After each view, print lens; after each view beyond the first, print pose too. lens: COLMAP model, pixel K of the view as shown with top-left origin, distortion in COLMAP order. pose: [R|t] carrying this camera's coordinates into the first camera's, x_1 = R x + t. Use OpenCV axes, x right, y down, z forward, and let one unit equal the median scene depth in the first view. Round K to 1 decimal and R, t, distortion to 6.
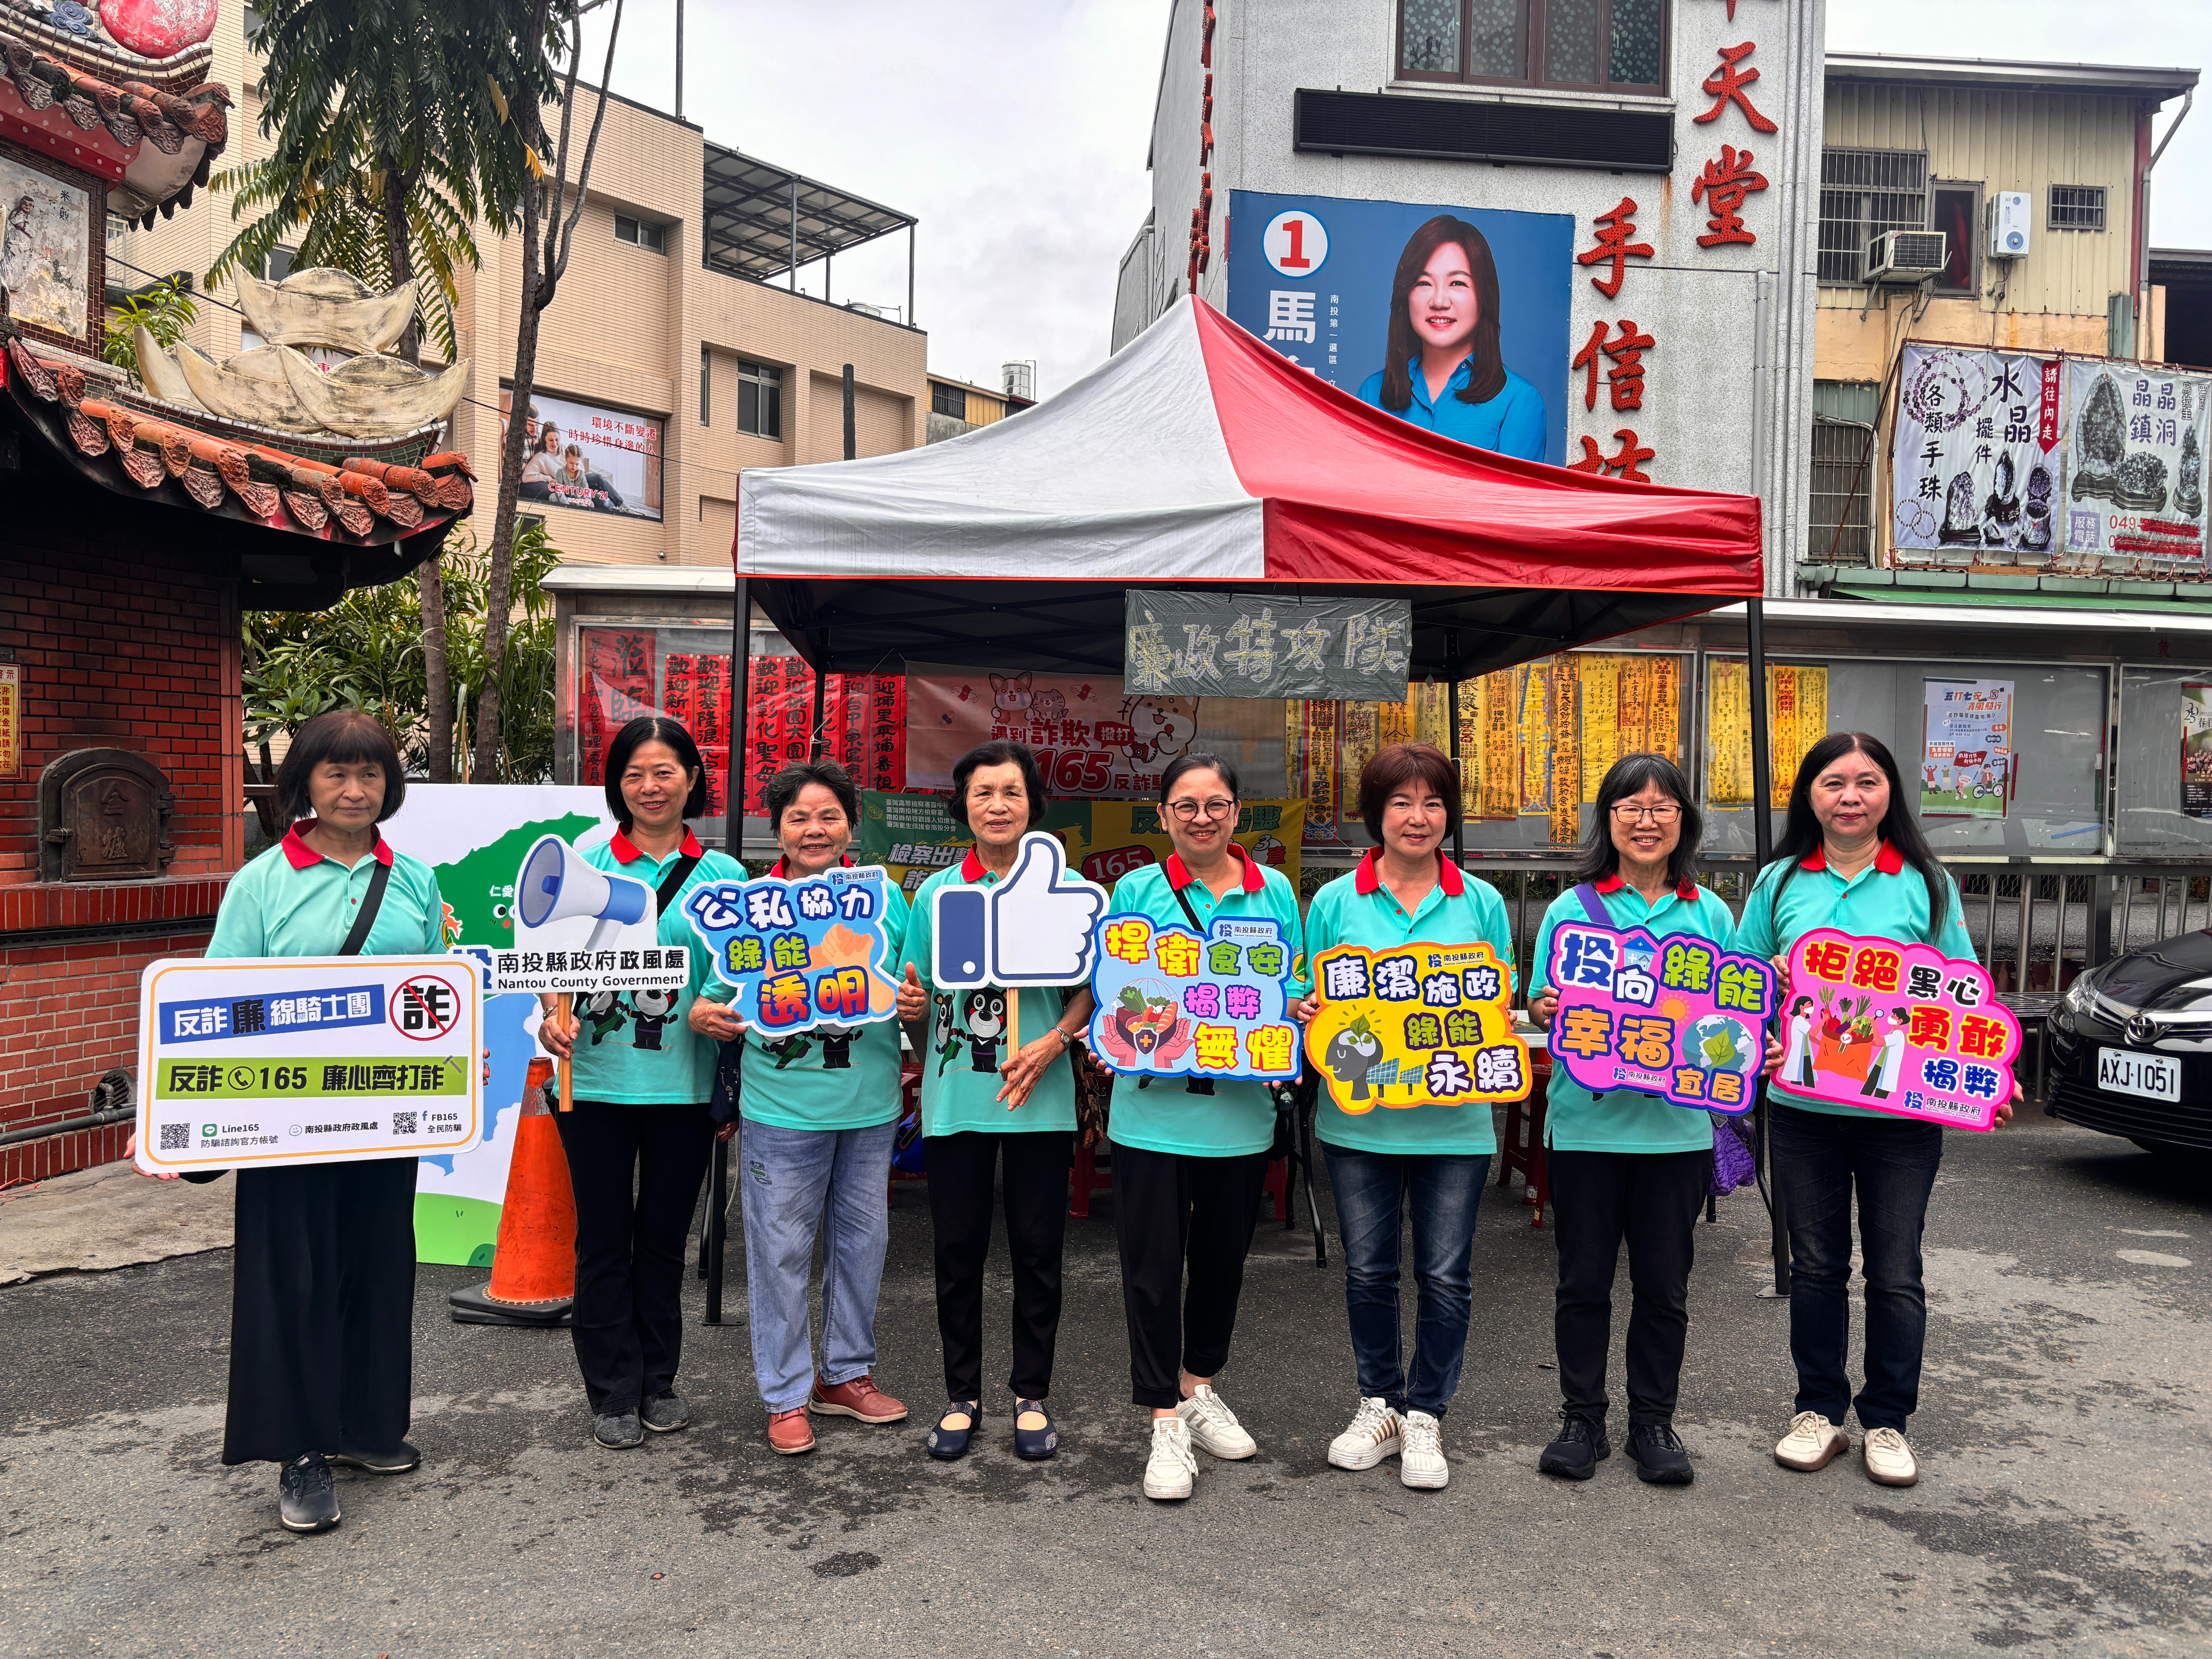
lens RADIAL K [[1686.4, 0, 1103.8], [0, 1686.4, 828.3], [0, 0, 1]] dist [-0.005449, -0.000008]
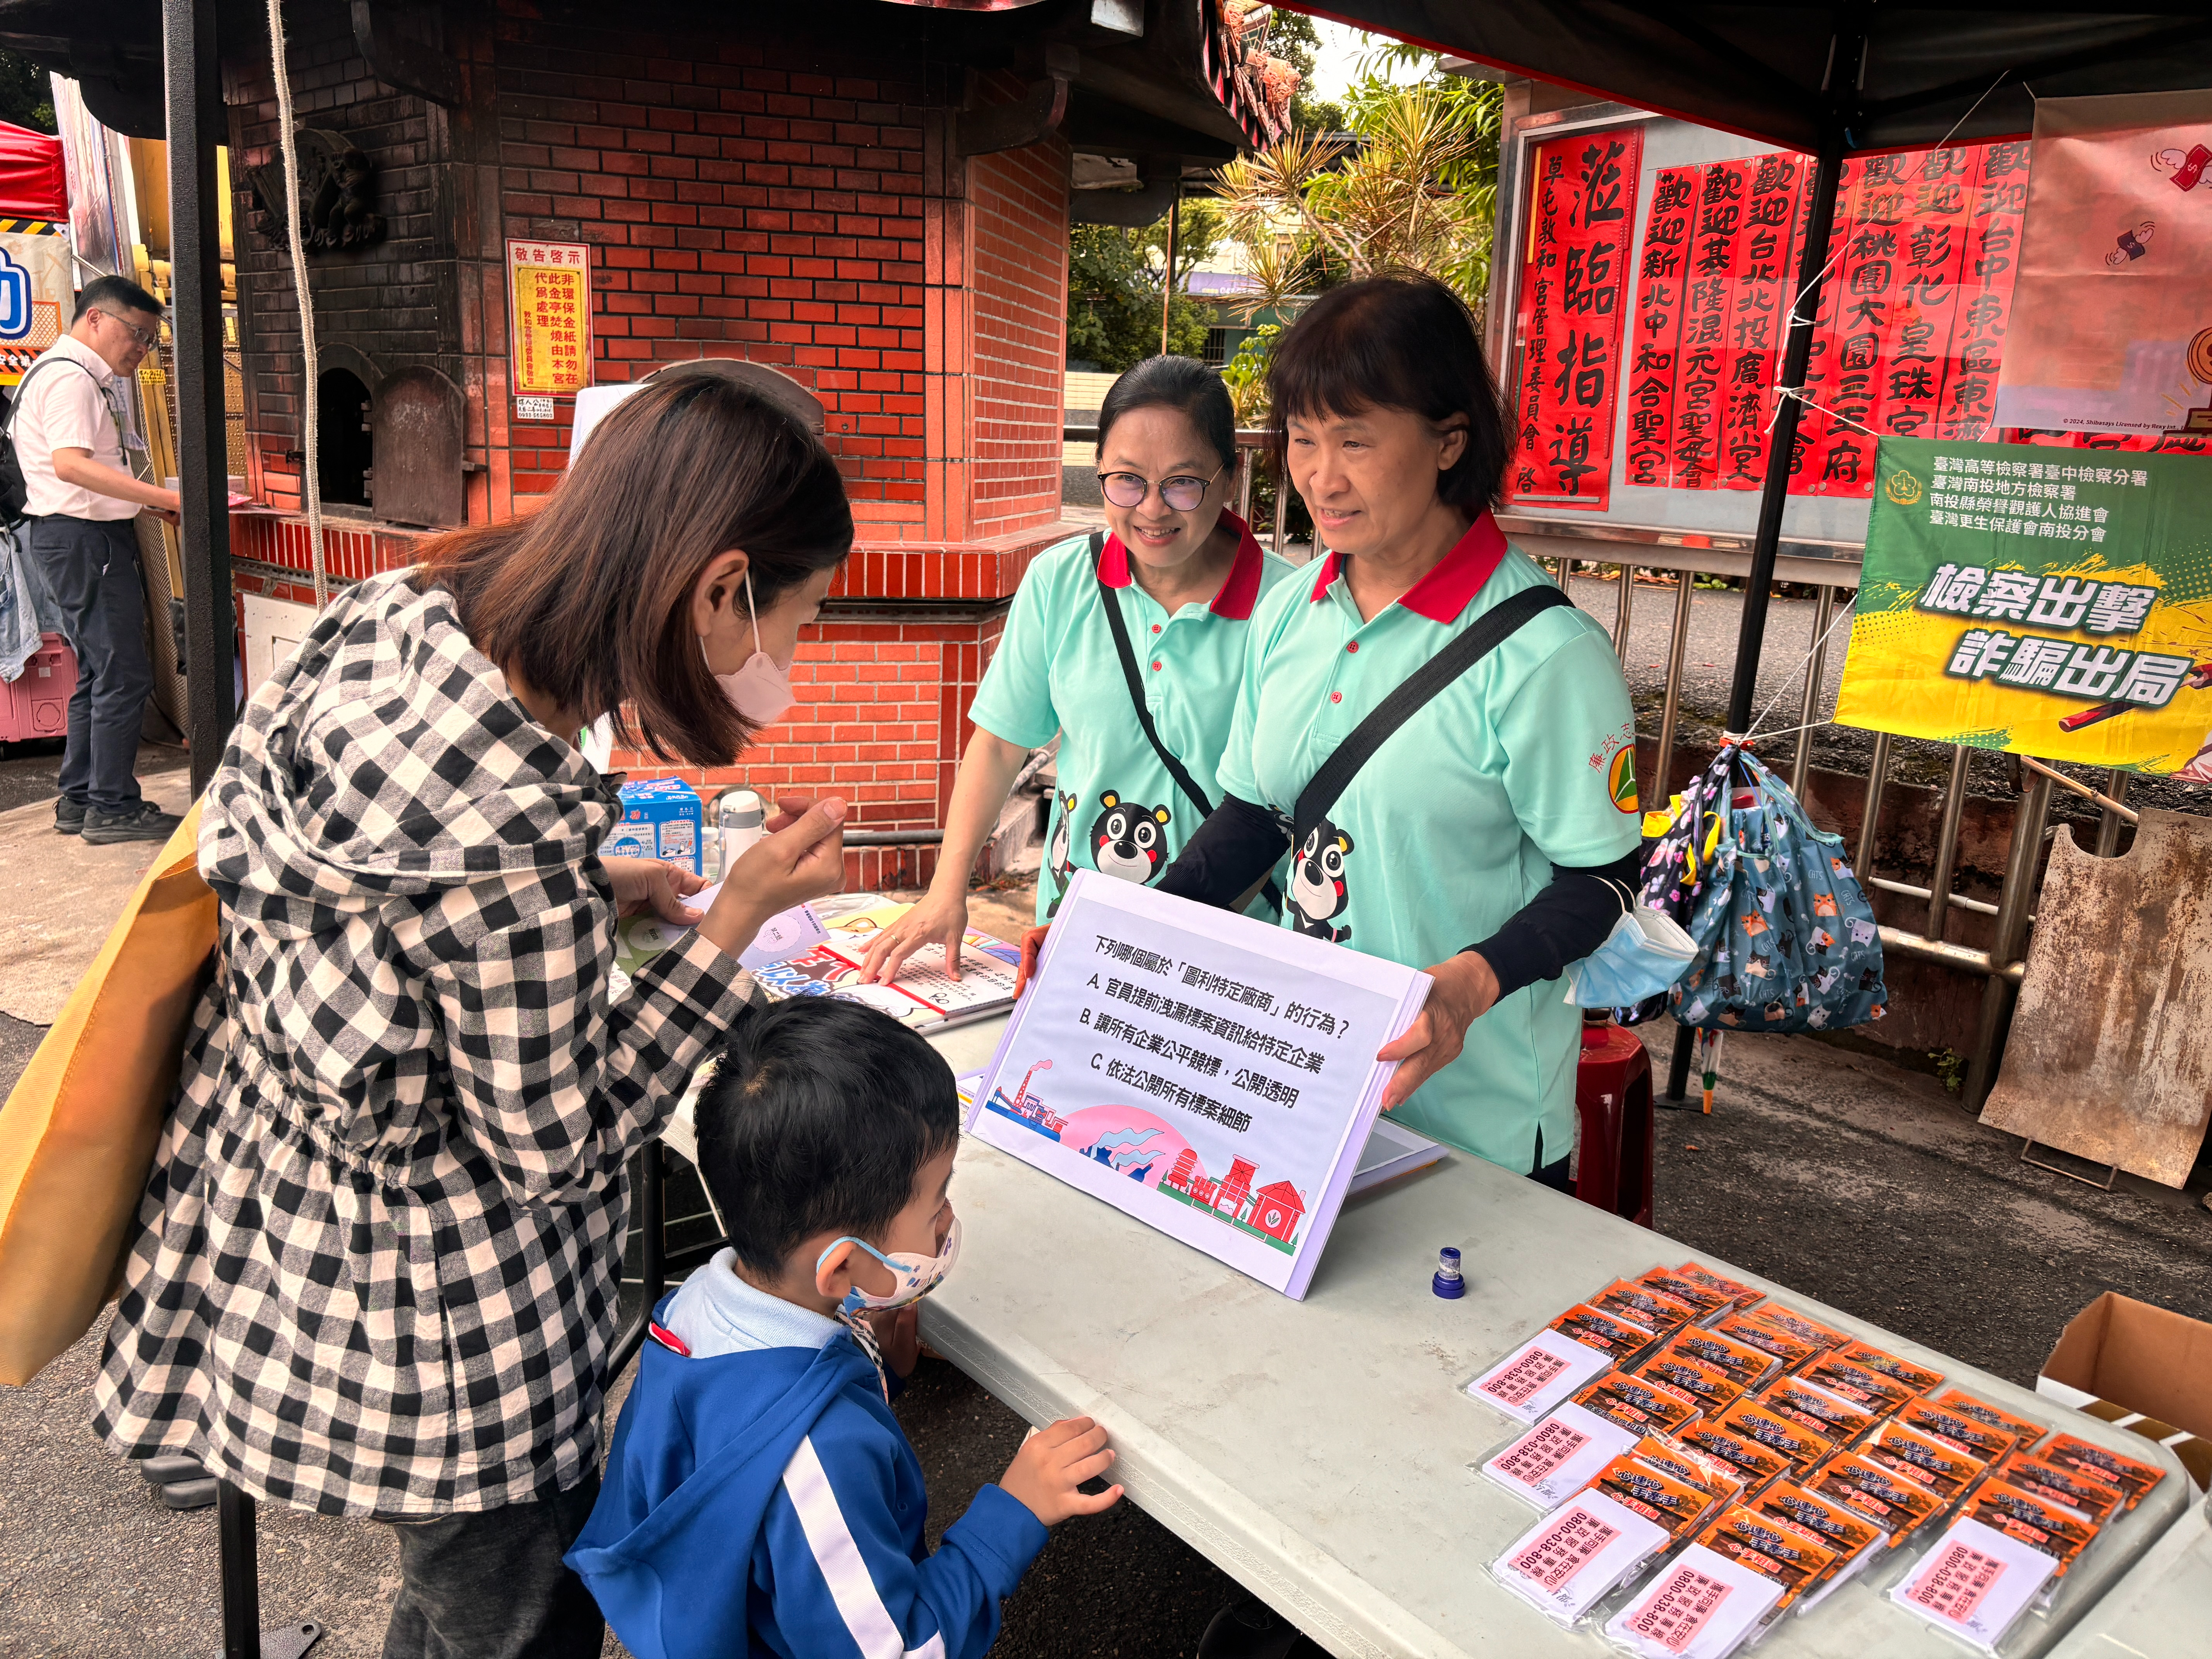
lens RADIAL K [[1686.4, 0, 1105.8], [0, 1686.4, 829.4], [0, 0, 1]] dist [-0.005449, -0.000008]
pose [[0.549564, 0.193035, -0.812845, 0.148926], [-0.042609, 0.978151, 0.203484, -0.003605], [0.834364, -0.077193, 0.545781, 0.750783]]
